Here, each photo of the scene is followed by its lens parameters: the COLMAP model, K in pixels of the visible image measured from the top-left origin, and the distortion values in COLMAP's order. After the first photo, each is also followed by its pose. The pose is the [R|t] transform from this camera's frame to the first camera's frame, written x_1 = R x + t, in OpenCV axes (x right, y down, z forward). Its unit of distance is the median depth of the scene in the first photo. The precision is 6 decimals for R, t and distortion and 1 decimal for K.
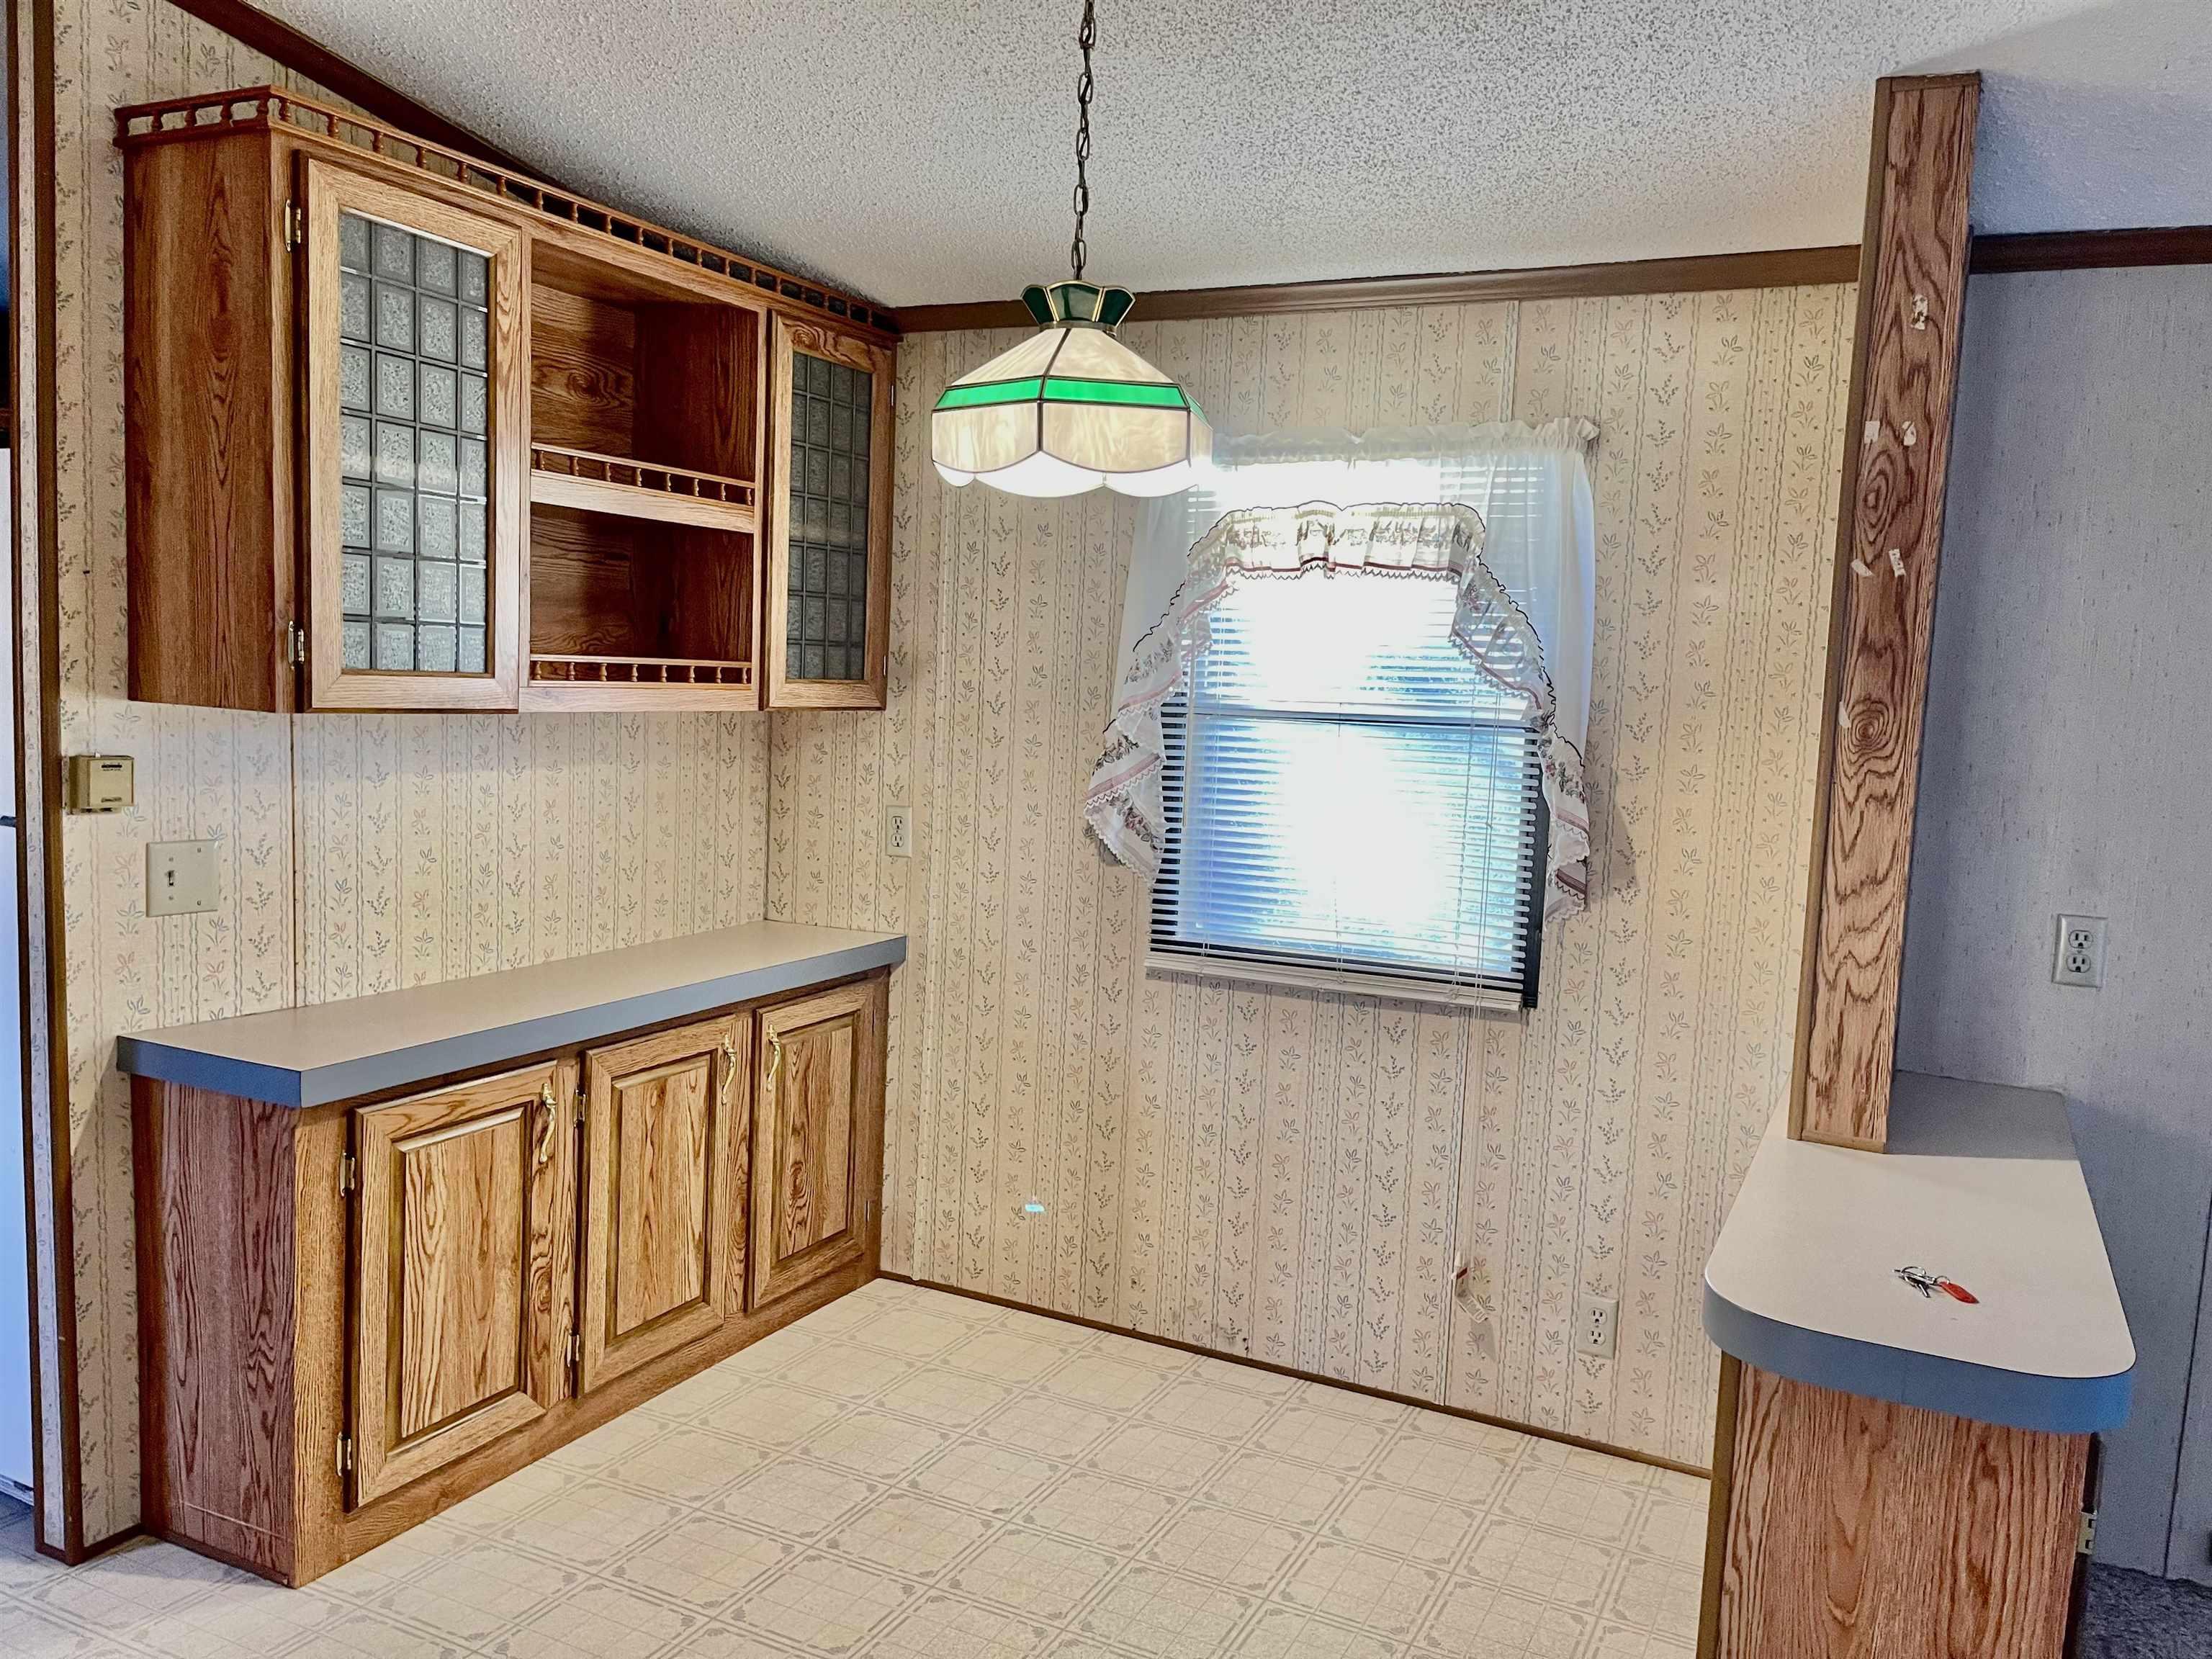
lens RADIAL K [[1660.5, 0, 1113.0], [0, 1660.5, 817.9], [0, 0, 1]] dist [0.002284, -0.011892]
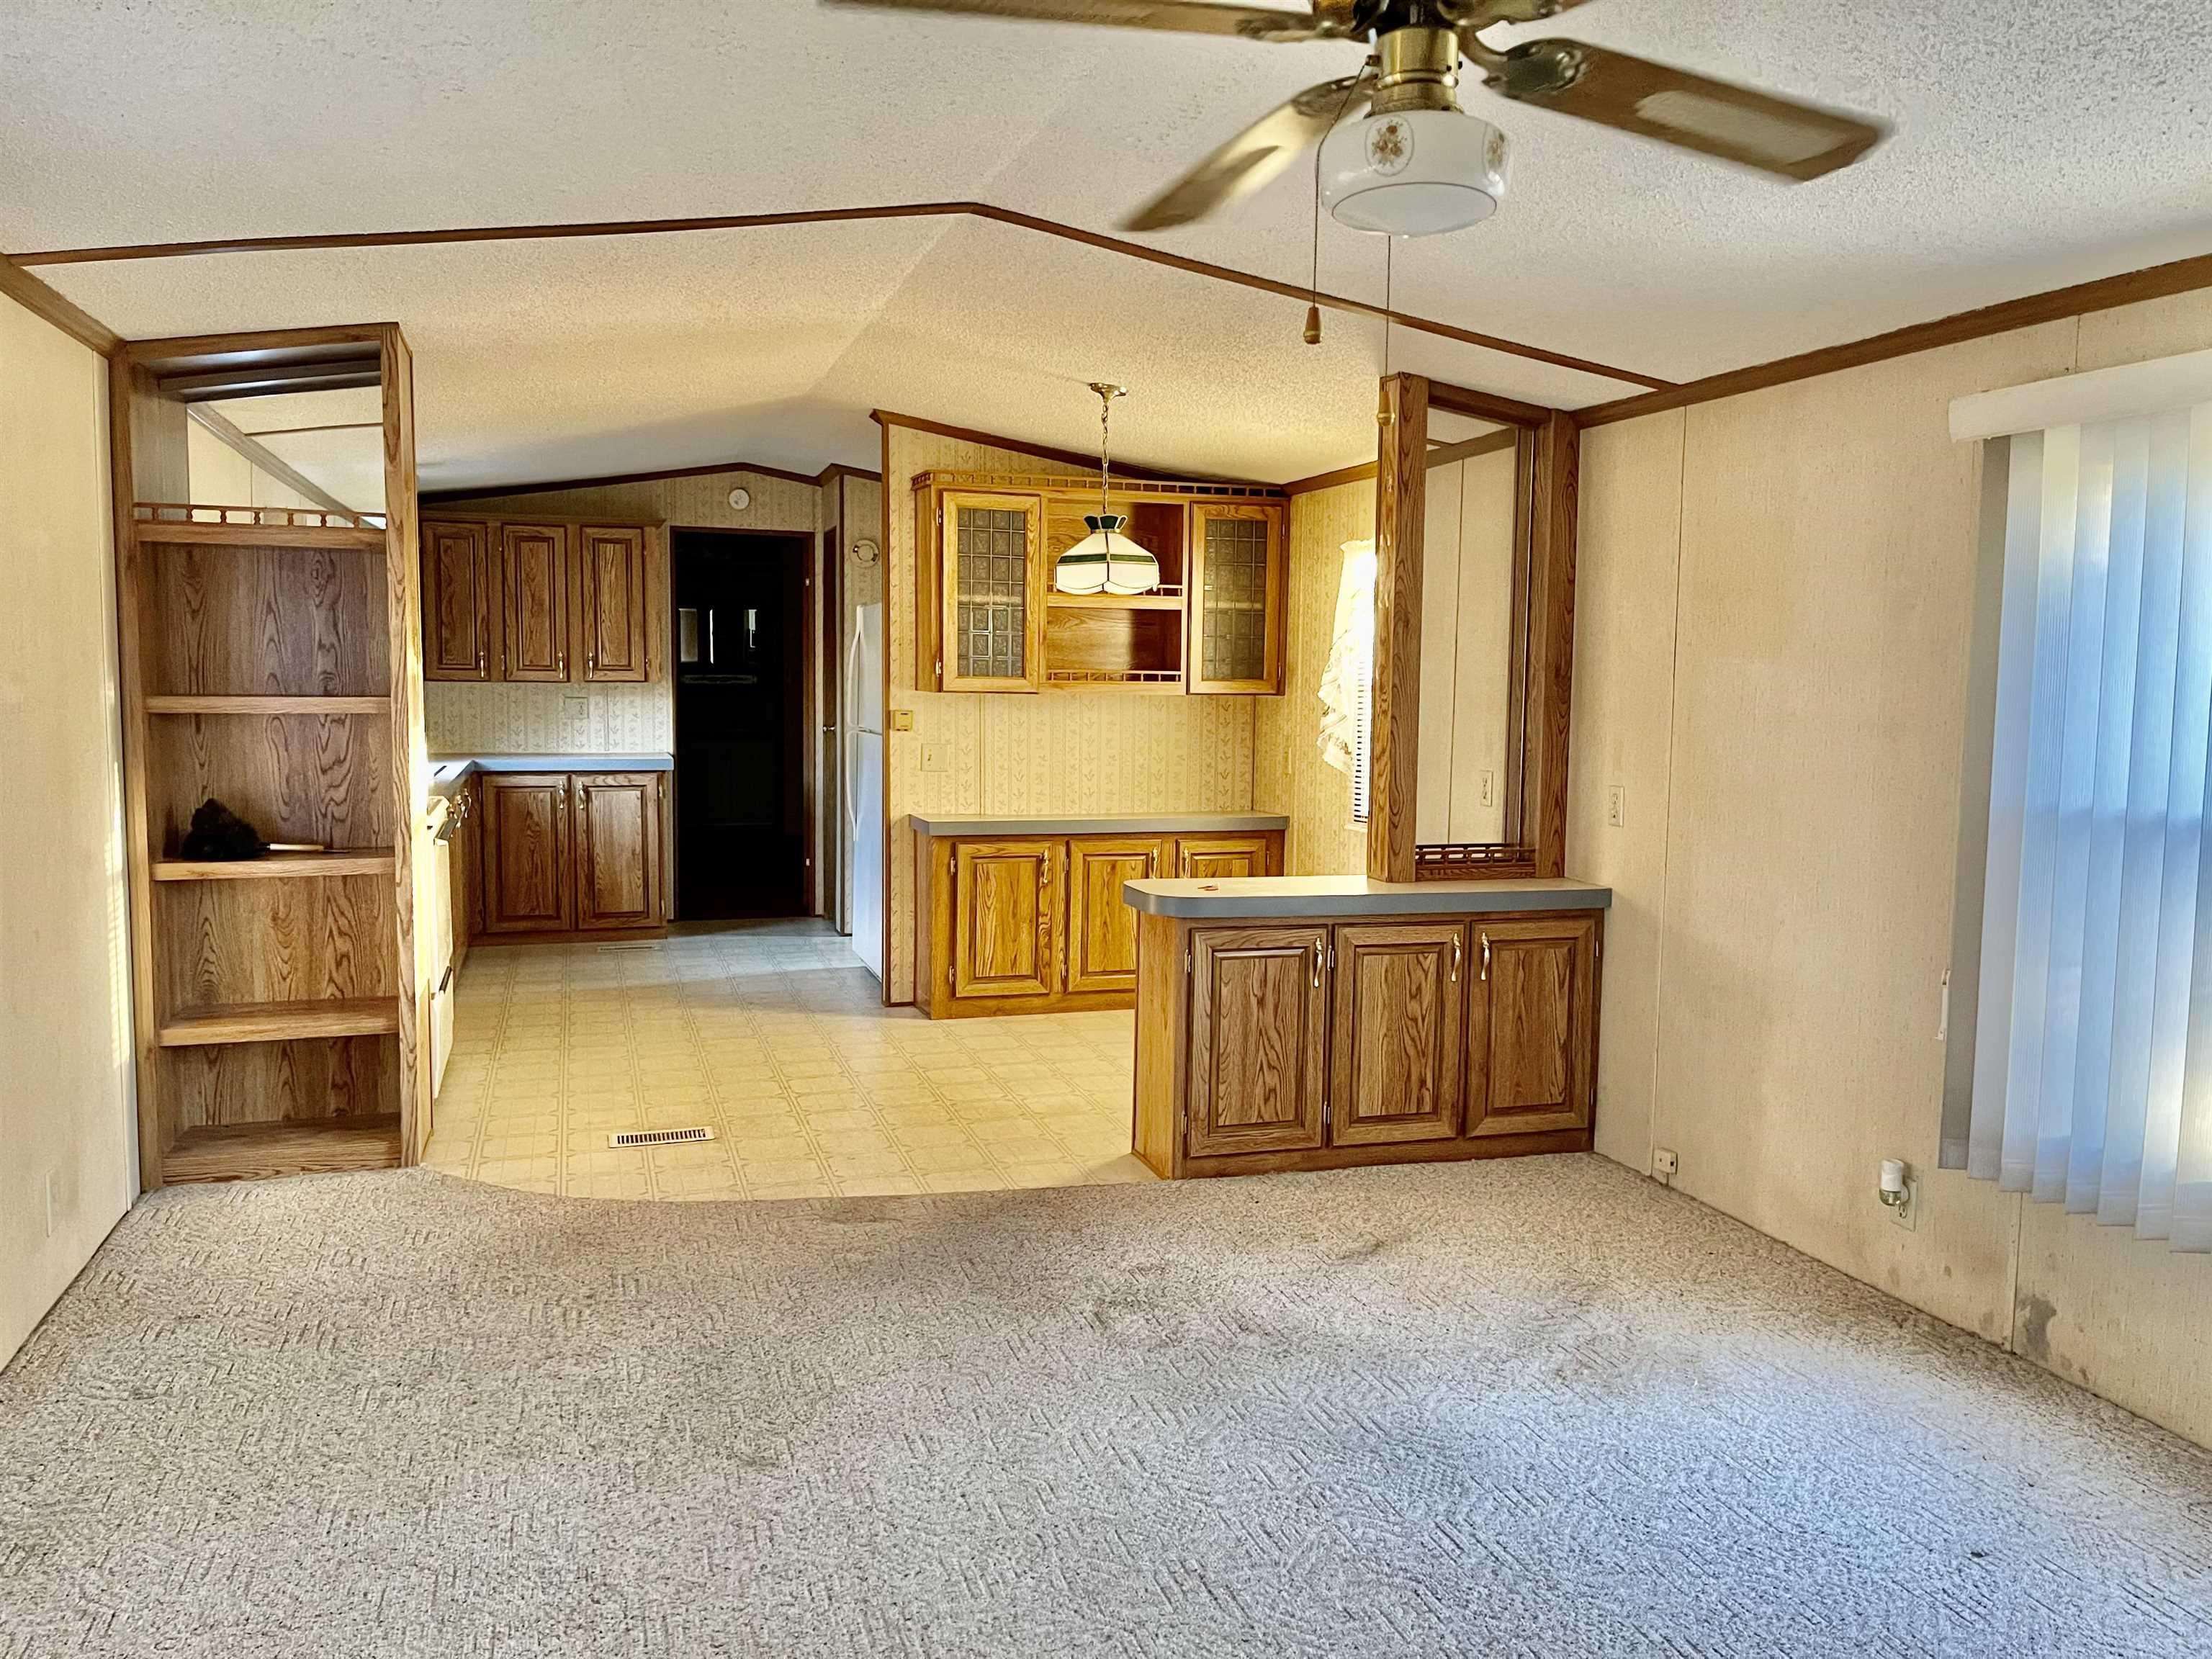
lens RADIAL K [[1660.5, 0, 1103.3], [0, 1660.5, 835.1], [0, 0, 1]] dist [0.002284, -0.011892]
pose [[0.691122, 0.043157, -0.721448, 1.423297], [-0.049217, 0.998709, 0.012595, 0.104082], [0.721060, 0.026803, 0.692354, -0.585890]]
